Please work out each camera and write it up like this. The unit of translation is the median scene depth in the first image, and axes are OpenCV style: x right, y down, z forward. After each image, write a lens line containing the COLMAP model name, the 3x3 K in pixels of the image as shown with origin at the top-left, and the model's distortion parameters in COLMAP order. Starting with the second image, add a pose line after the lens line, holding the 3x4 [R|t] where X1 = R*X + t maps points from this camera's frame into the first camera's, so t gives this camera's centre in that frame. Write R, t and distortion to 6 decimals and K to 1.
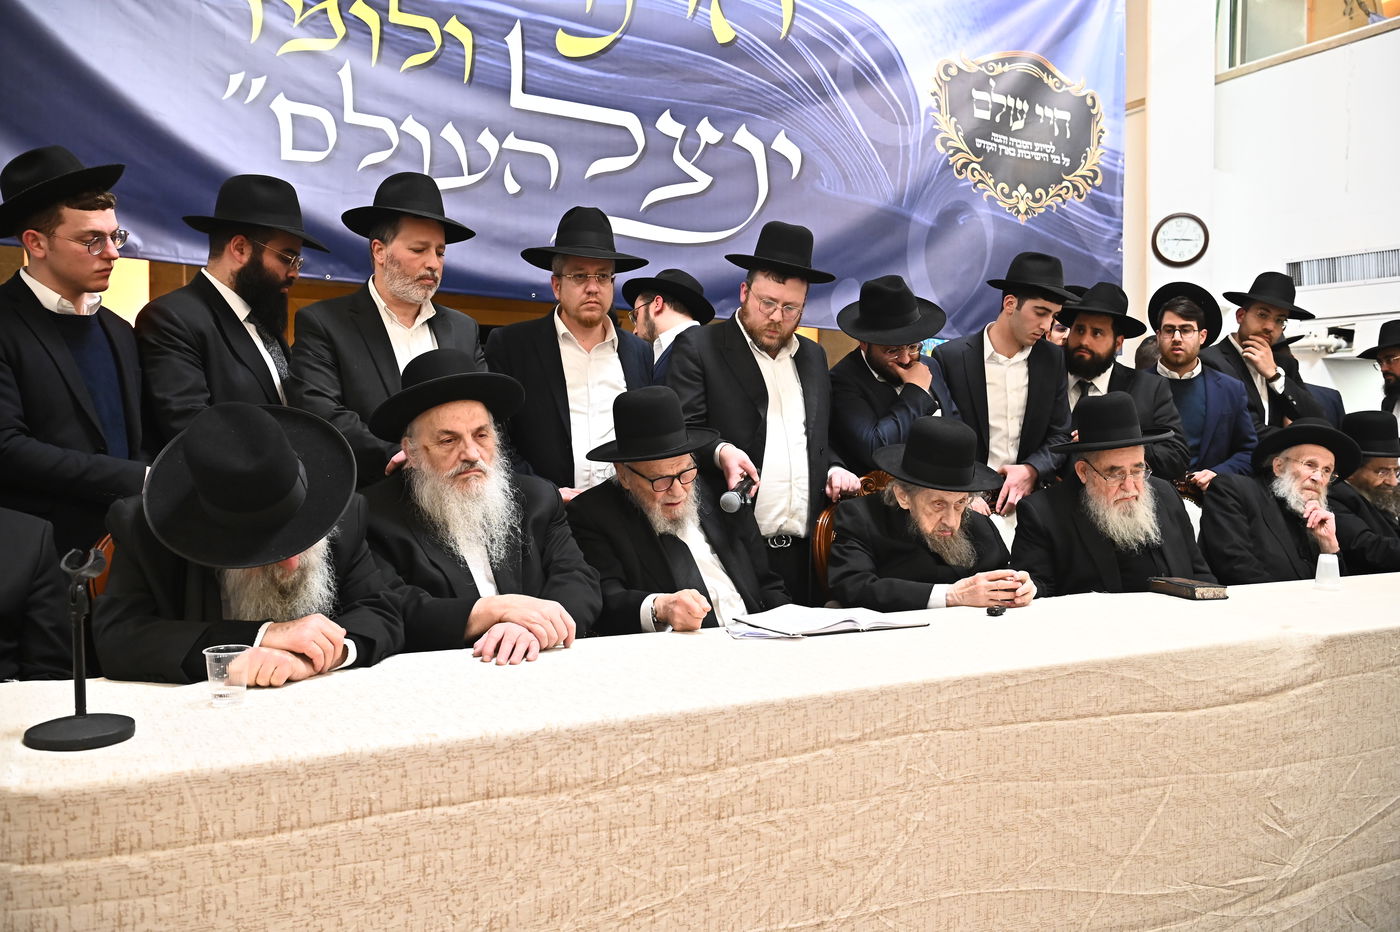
lens RADIAL K [[1114.5, 0, 699.1], [0, 1114.5, 465.4], [0, 0, 1]] dist [-0.058268, 0.046771]
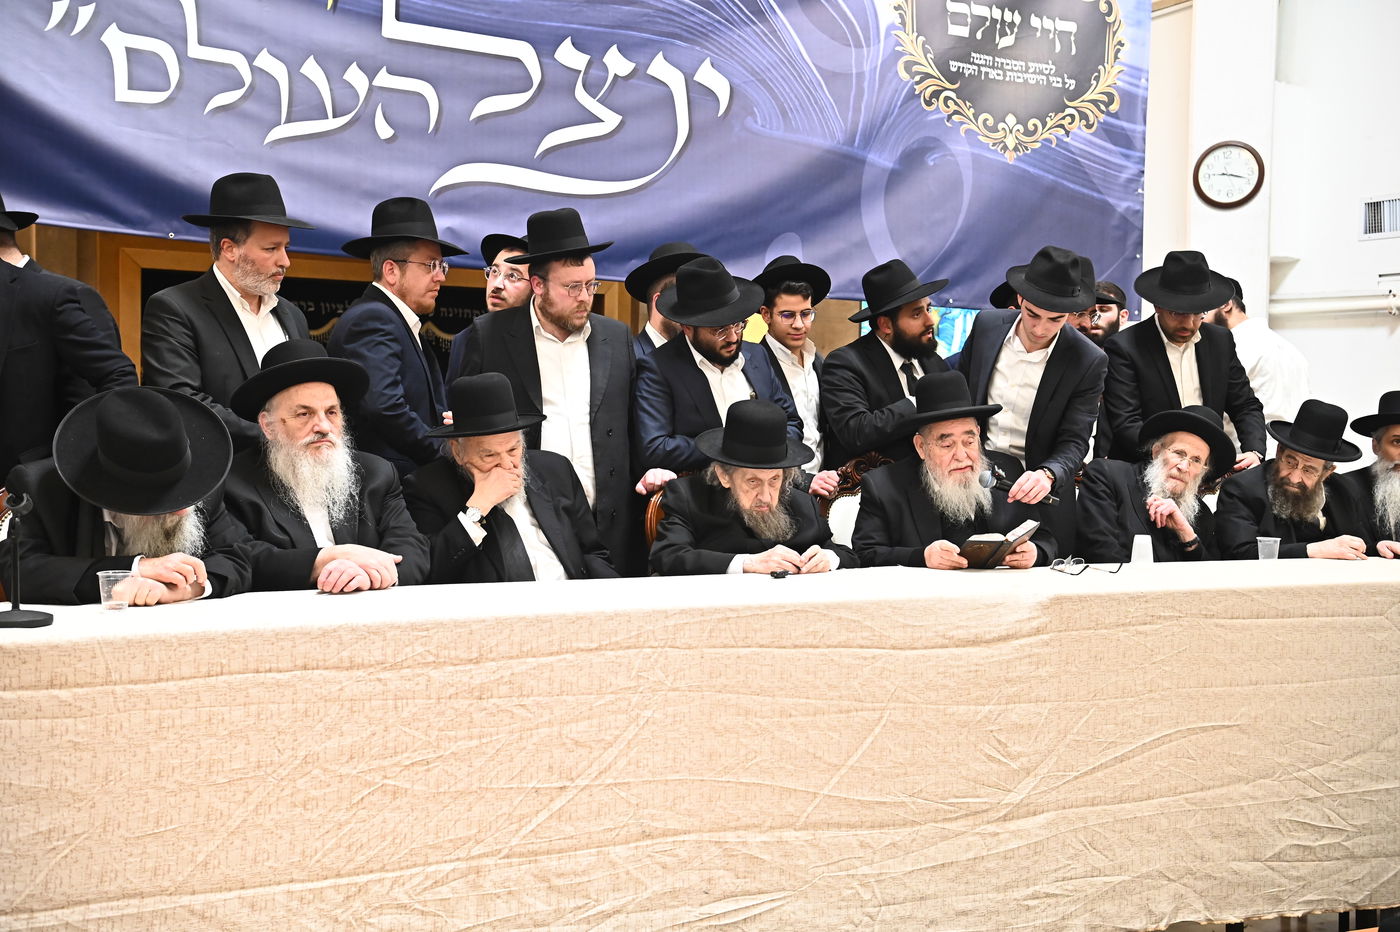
lens RADIAL K [[1649.3, 0, 700.0], [0, 1649.3, 466.0], [0, 0, 1]] dist [0.062910, 0.151100]
pose [[0.999971, 0.005415, -0.005395, 0.098665], [-0.005402, 0.999982, 0.002470, 0.008735], [0.005409, -0.002441, 0.999982, -0.341186]]
